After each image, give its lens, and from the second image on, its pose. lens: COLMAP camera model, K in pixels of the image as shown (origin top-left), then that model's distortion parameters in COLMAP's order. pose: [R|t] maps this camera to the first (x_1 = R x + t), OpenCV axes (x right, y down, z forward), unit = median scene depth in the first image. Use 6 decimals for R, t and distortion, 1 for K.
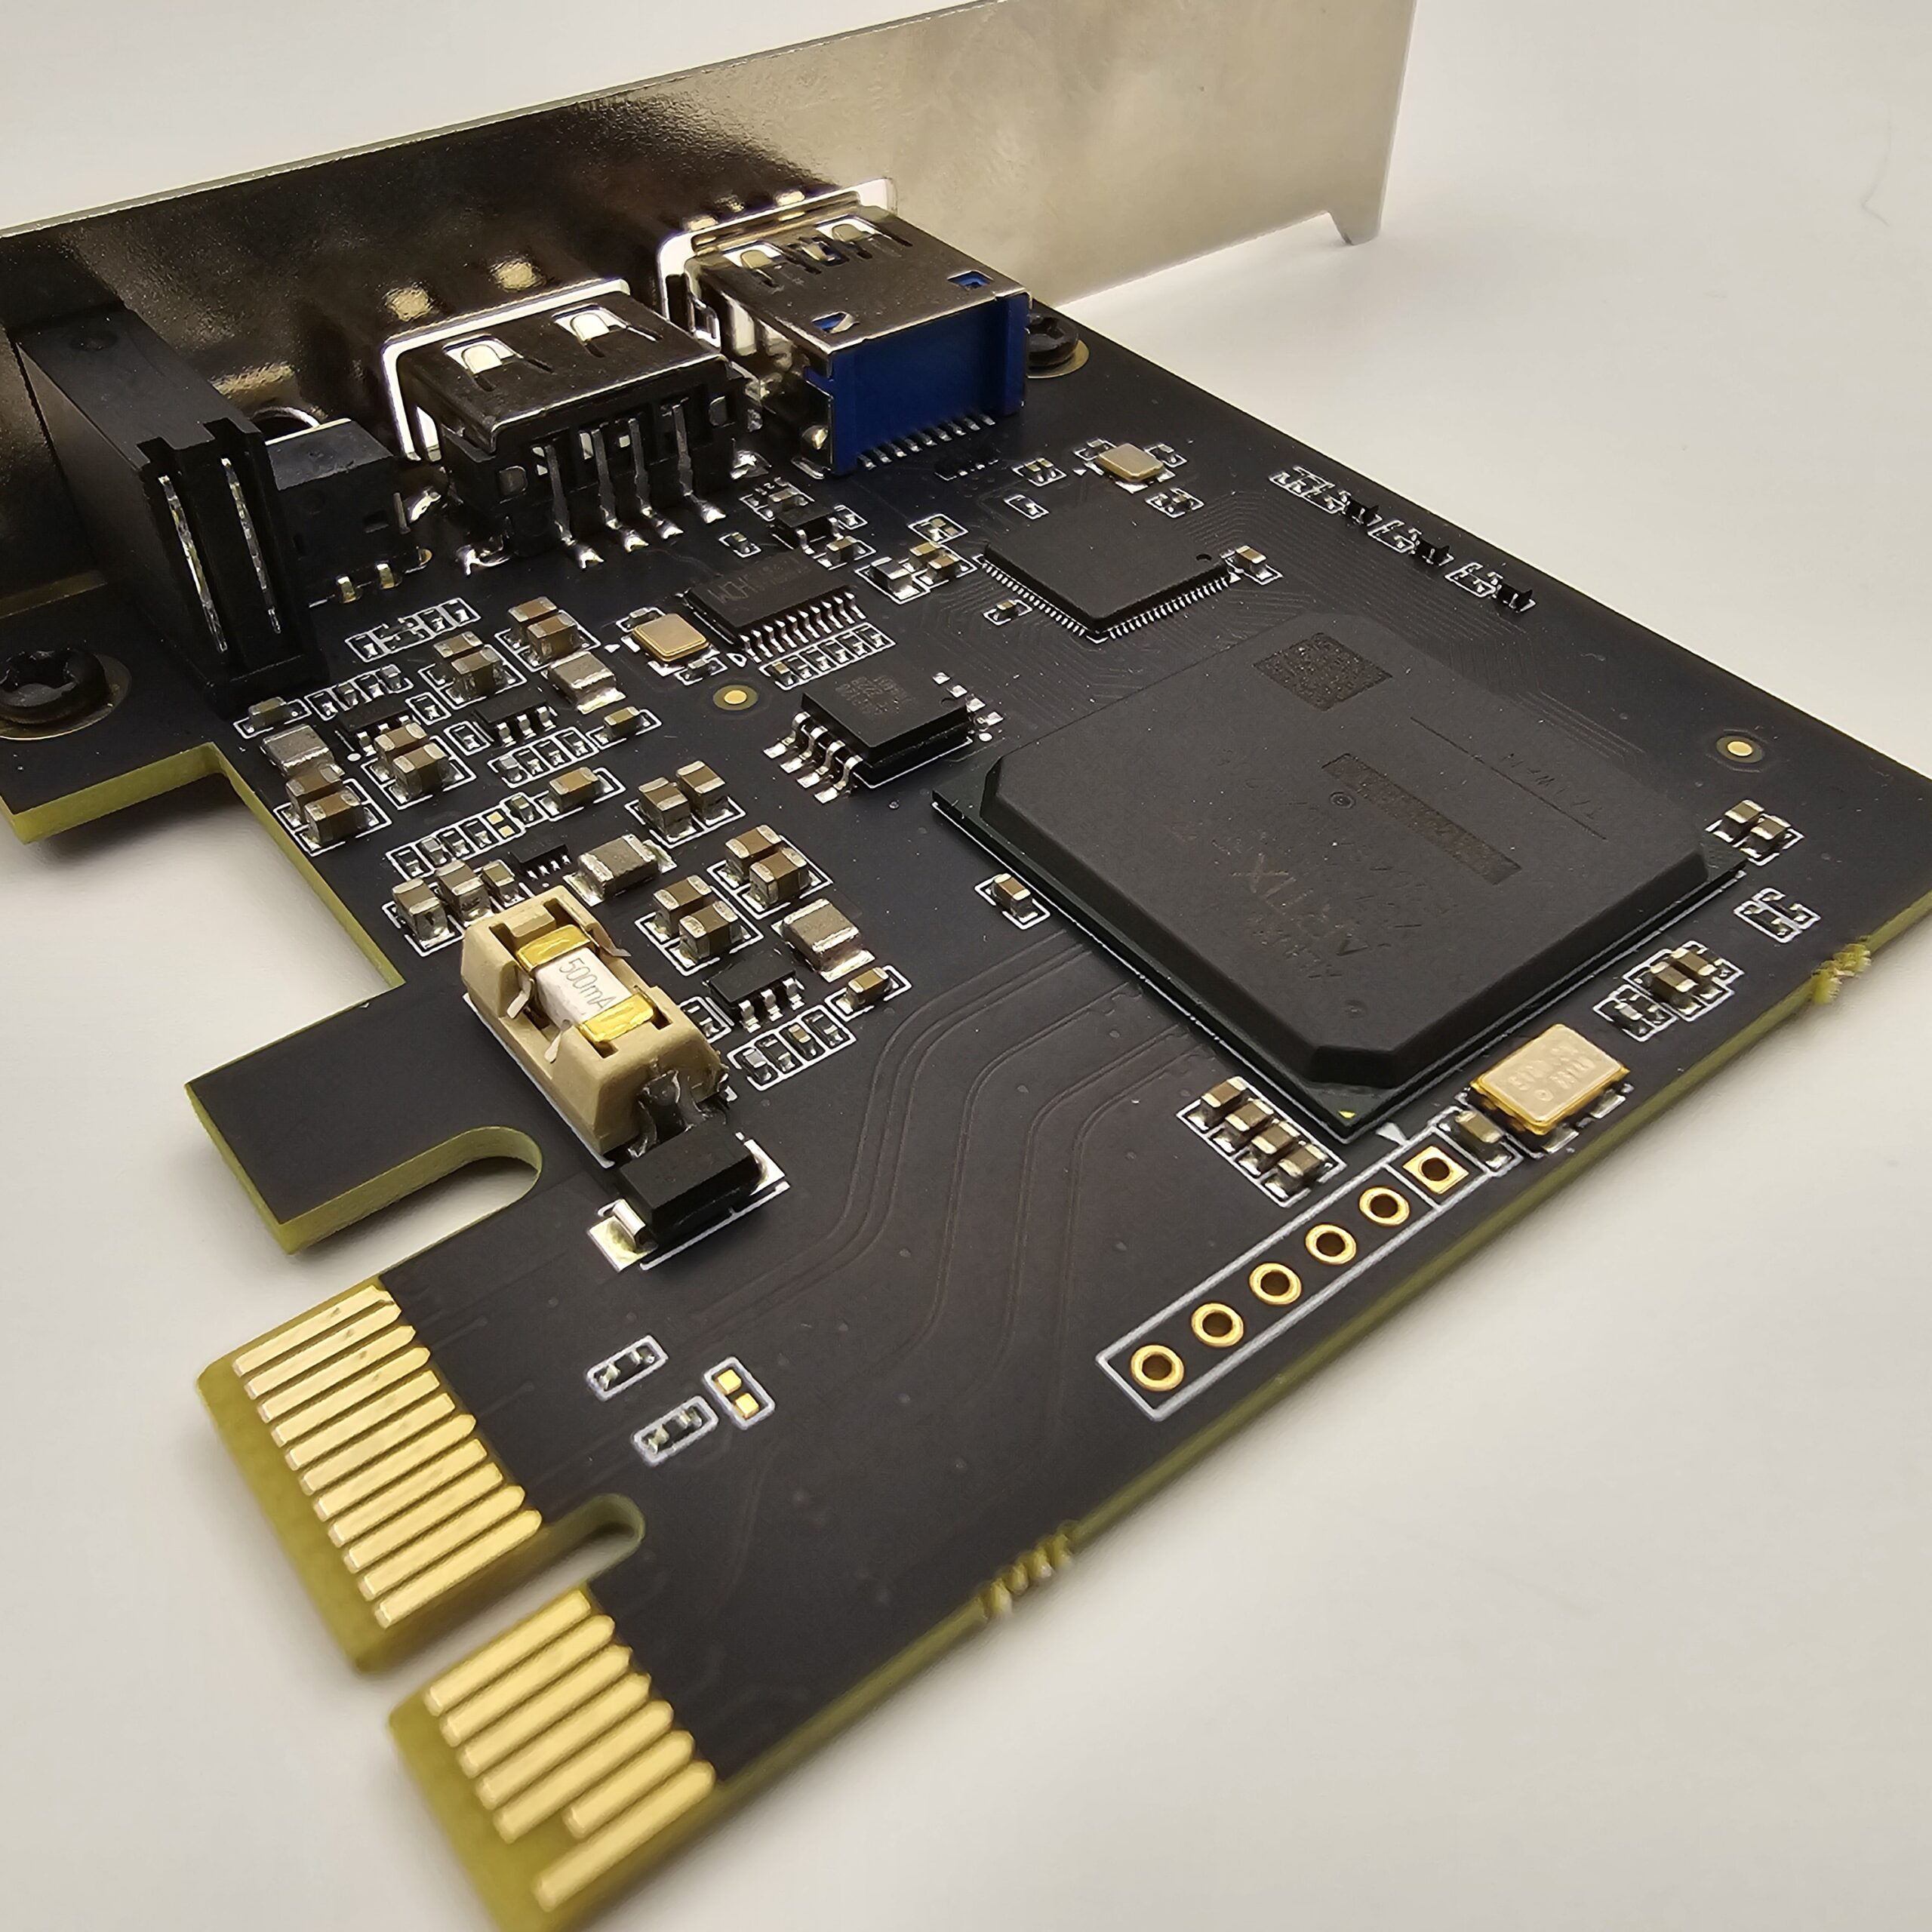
lens RADIAL K [[1800.5, 0, 966.0], [0, 1800.5, 966.0], [0, 0, 1]] dist [0.018504, -0.007202]
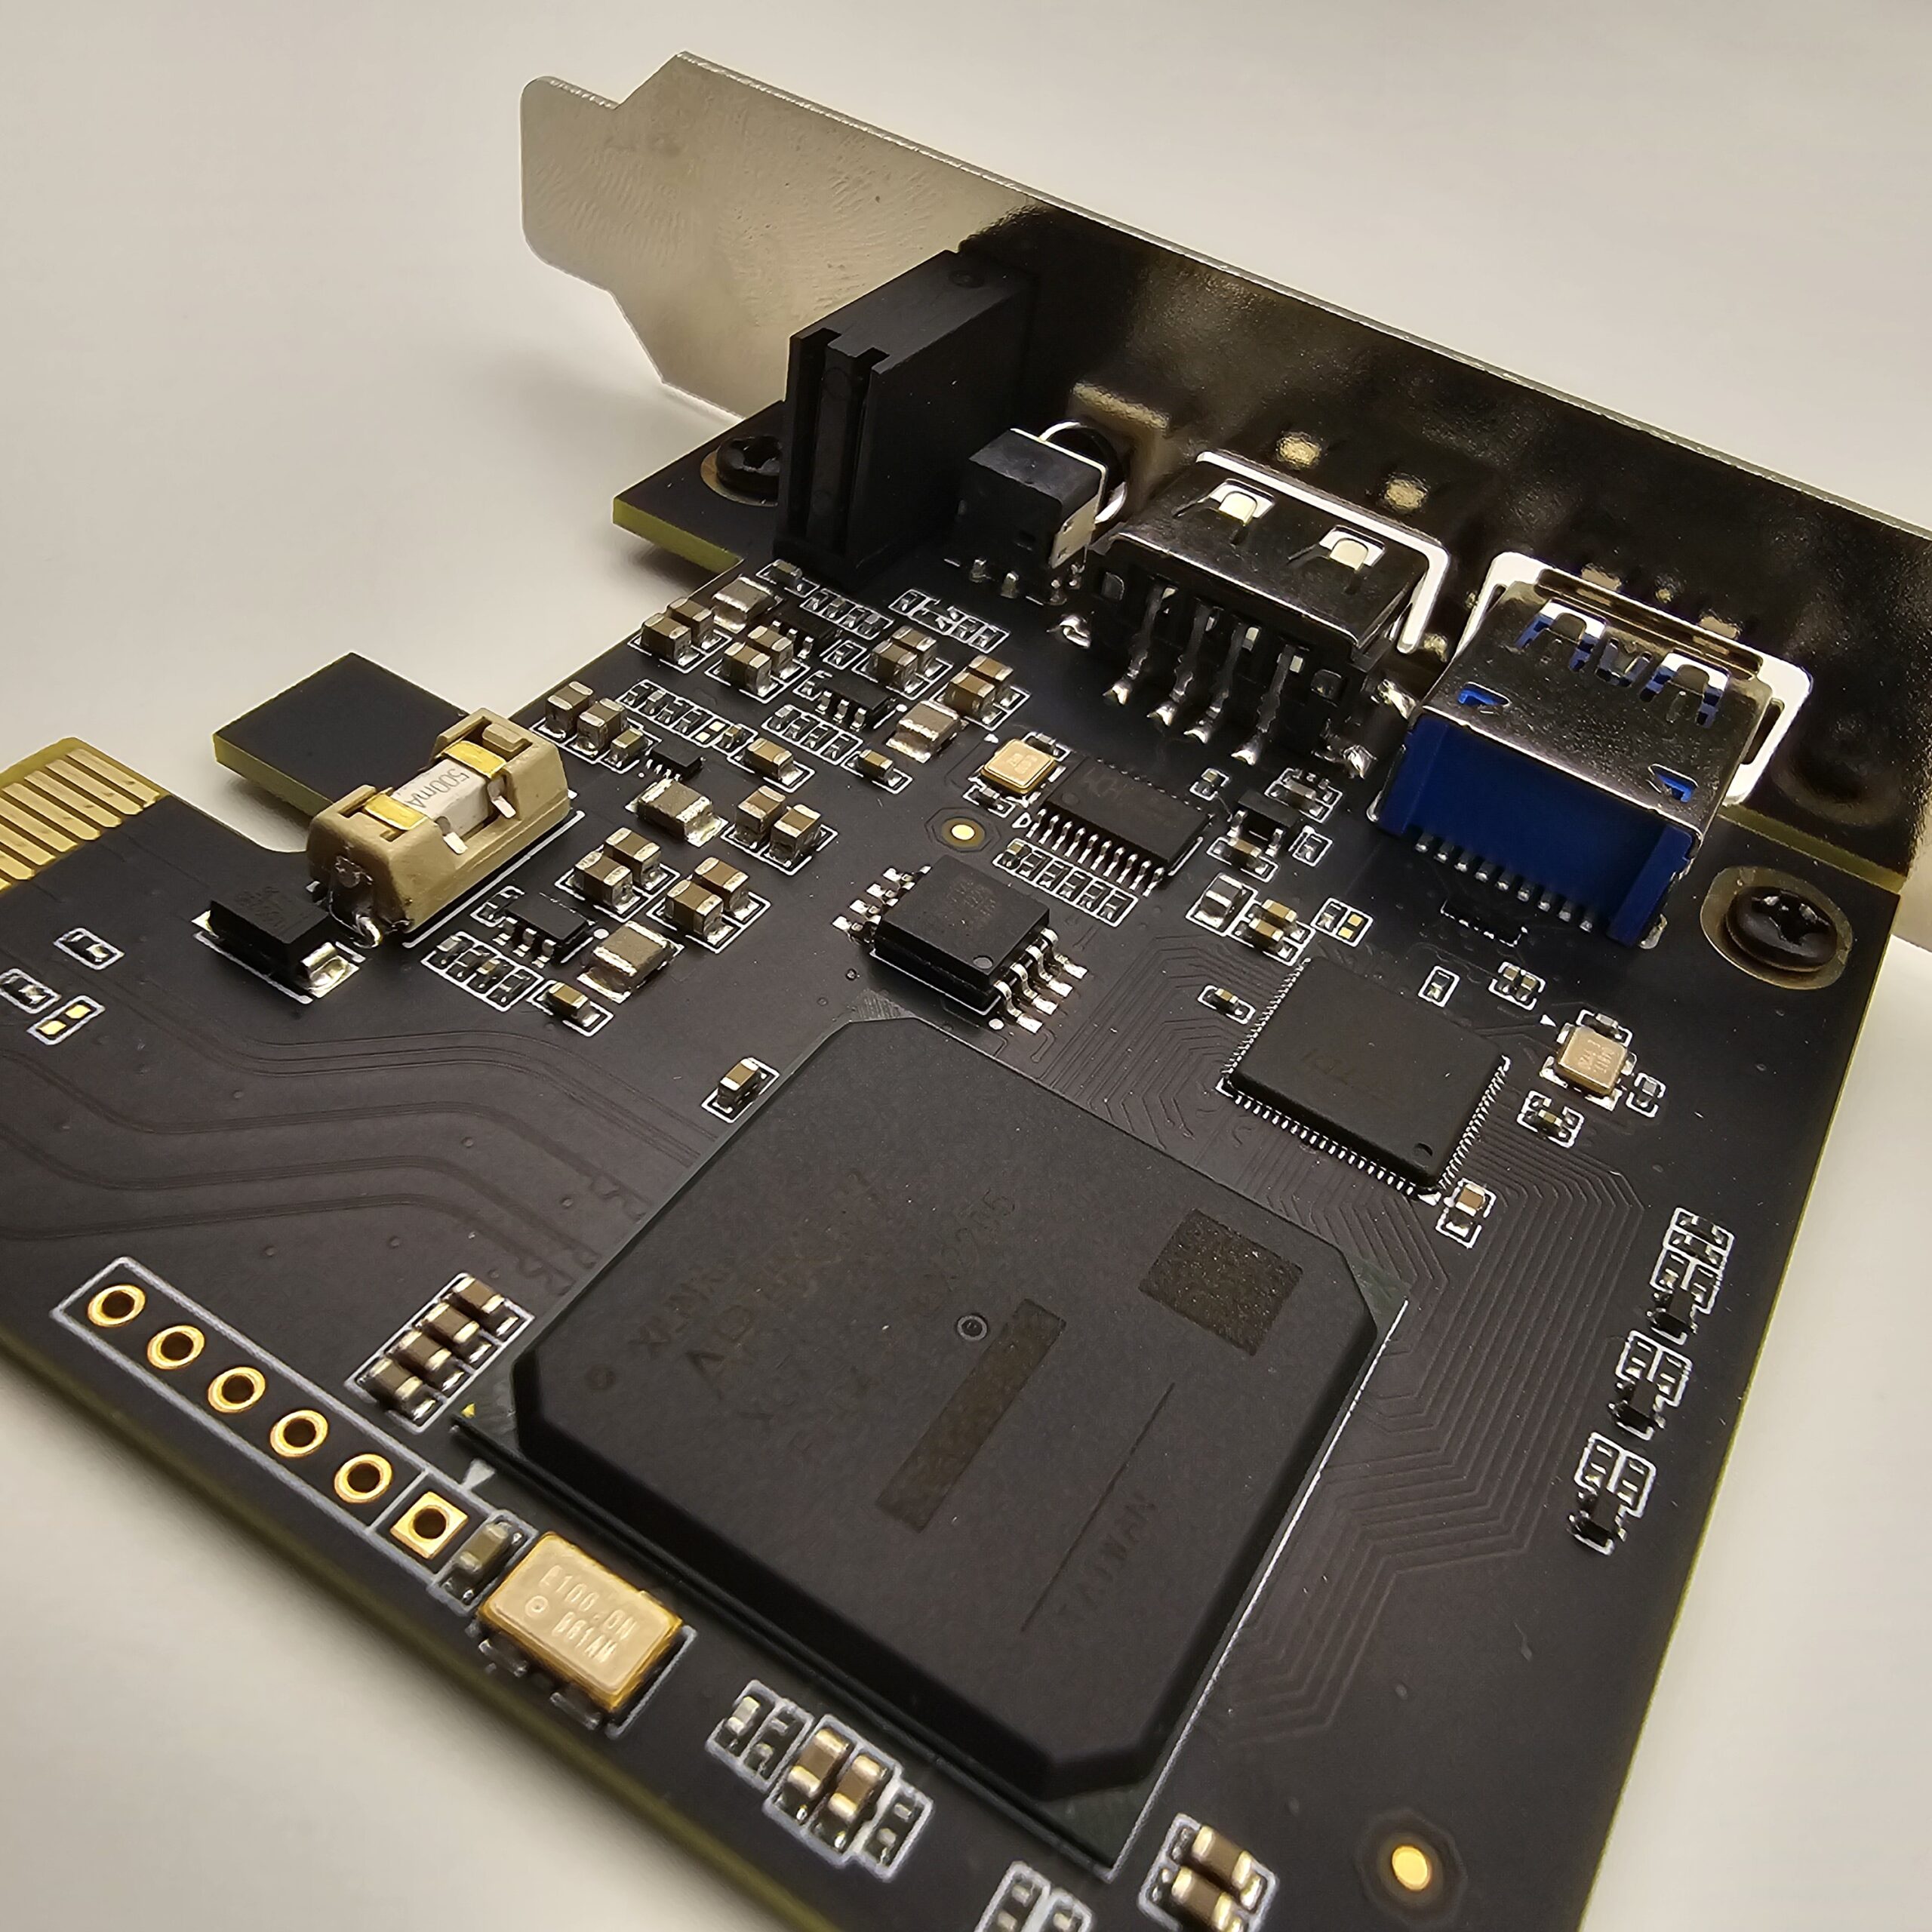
lens RADIAL K [[1800.5, 0, 966.0], [0, 1800.5, 966.0], [0, 0, 1]] dist [0.018504, -0.007202]
pose [[0.353607, 0.688387, -0.633313, 0.630361], [-0.746206, 0.615859, 0.252775, -0.408880], [0.564038, 0.383198, 0.731451, 0.355870]]
